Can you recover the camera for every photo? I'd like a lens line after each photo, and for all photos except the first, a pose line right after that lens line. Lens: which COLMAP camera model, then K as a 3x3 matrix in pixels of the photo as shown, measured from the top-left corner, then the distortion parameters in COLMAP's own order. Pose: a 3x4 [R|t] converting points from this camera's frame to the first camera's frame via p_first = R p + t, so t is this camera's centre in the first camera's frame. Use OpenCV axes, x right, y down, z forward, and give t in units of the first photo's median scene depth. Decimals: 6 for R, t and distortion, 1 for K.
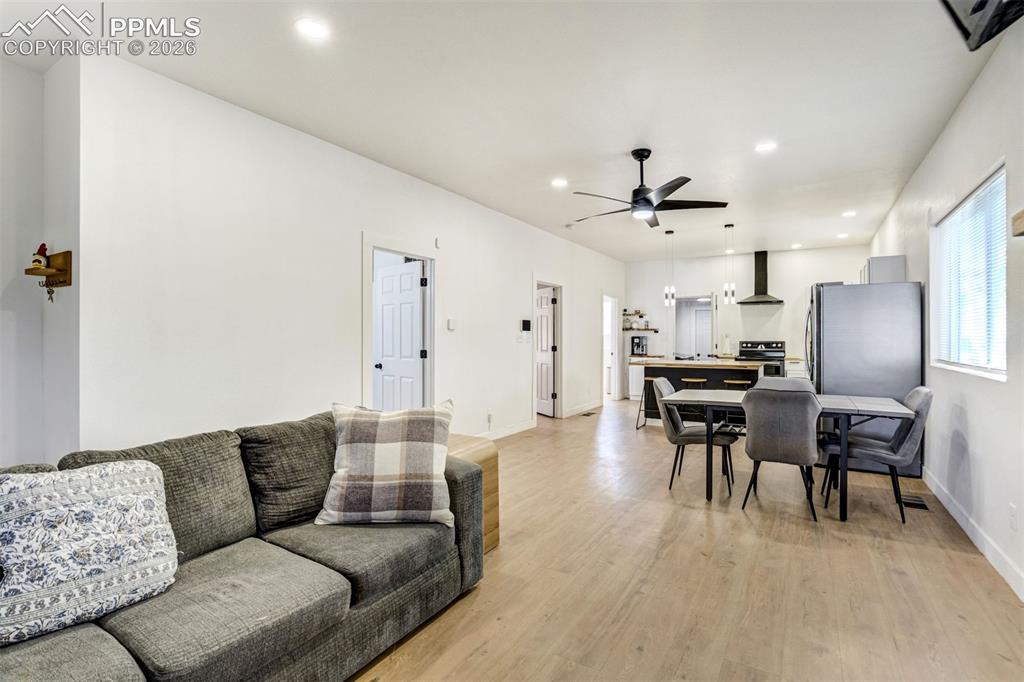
lens RADIAL K [[462.4, 0, 514.7], [0, 462.4, 338.8], [0, 0, 1]] dist [-0.036406, 0.000291]
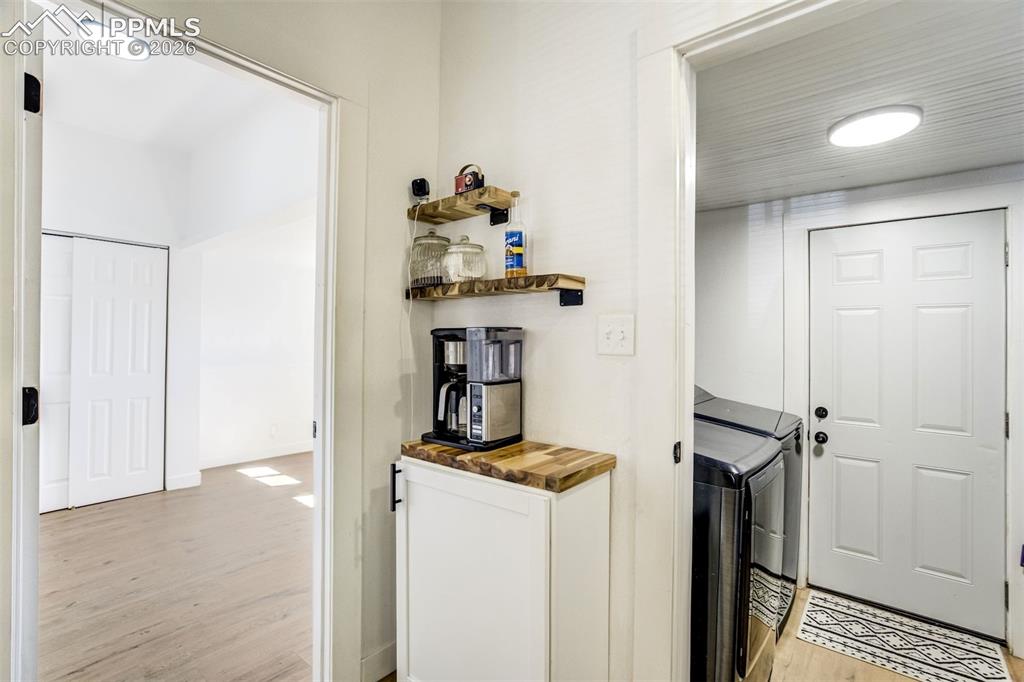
lens RADIAL K [[467.1, 0, 498.4], [0, 467.1, 341.1], [0, 0, 1]] dist [-0.034941, 0.000441]
pose [[0.989905, 0.004127, -0.141674, 0.339921], [-0.005443, 0.999946, -0.008902, 0.000606], [0.141629, 0.009583, 0.989873, 0.941067]]
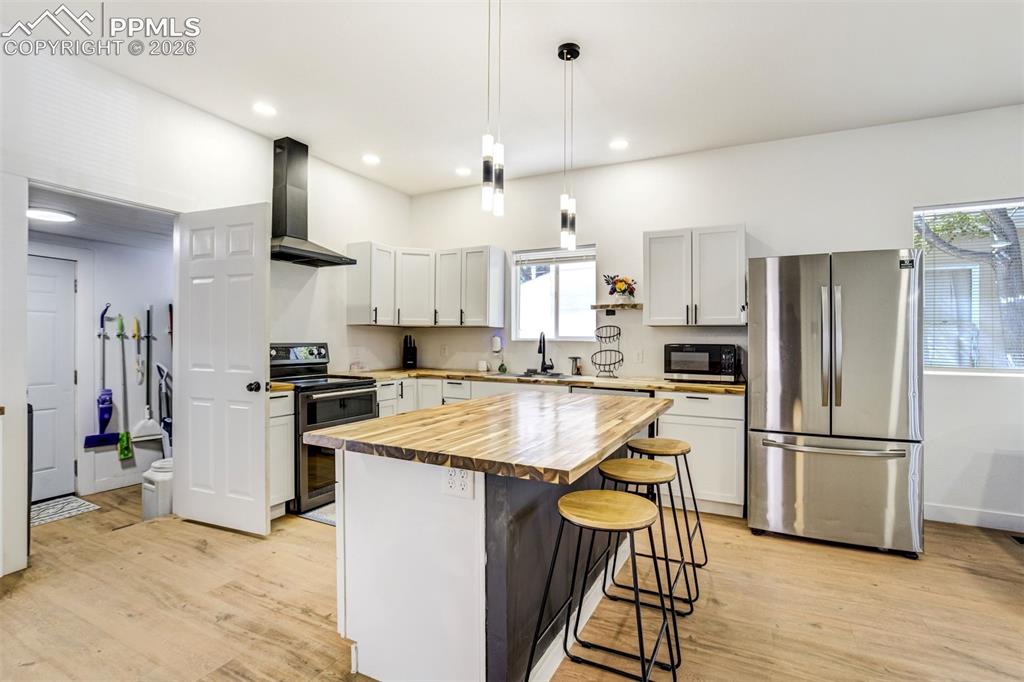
lens RADIAL K [[493.4, 0, 502.5], [0, 493.4, 337.1], [0, 0, 1]] dist [-0.030952, 0.007540]
pose [[-0.090652, 0.004752, 0.995871, 0.043882], [-0.008106, 0.999952, -0.005510, 0.000638], [-0.995850, -0.008572, -0.090609, 0.828885]]
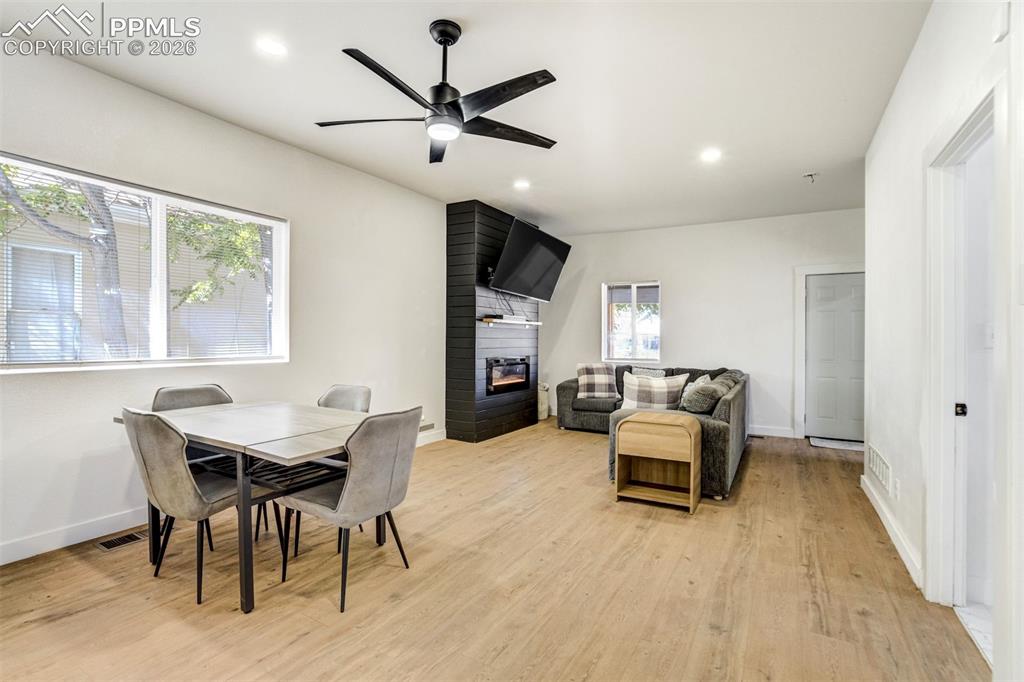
lens RADIAL K [[463.1, 0, 536.1], [0, 463.1, 341.1], [0, 0, 1]] dist [-0.040151, 0.000288]
pose [[-0.997675, -0.006945, -0.067800, 0.089647], [-0.007334, 0.999958, 0.005492, 0.001116], [0.067759, 0.005976, -0.997684, 0.739189]]
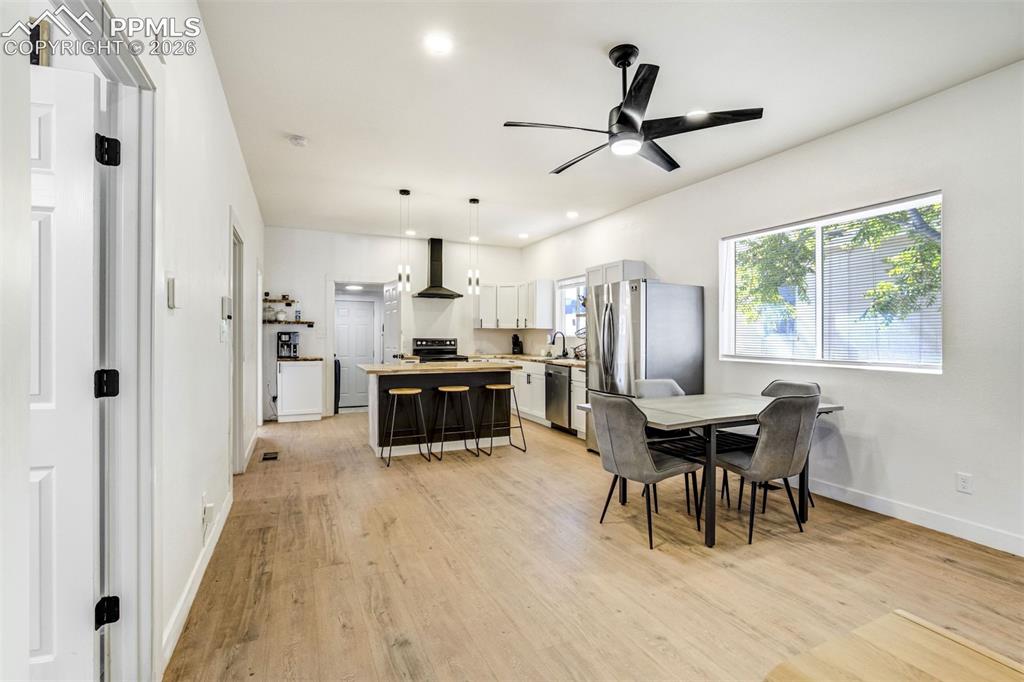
lens RADIAL K [[485.1, 0, 494.9], [0, 485.1, 337.3], [0, 0, 1]] dist [-0.049939, 0.000259]
pose [[0.570029, -0.000198, 0.821624, -0.179229], [-0.002957, 0.999993, 0.002293, 0.000229], [-0.821619, -0.003736, 0.570025, 0.352254]]
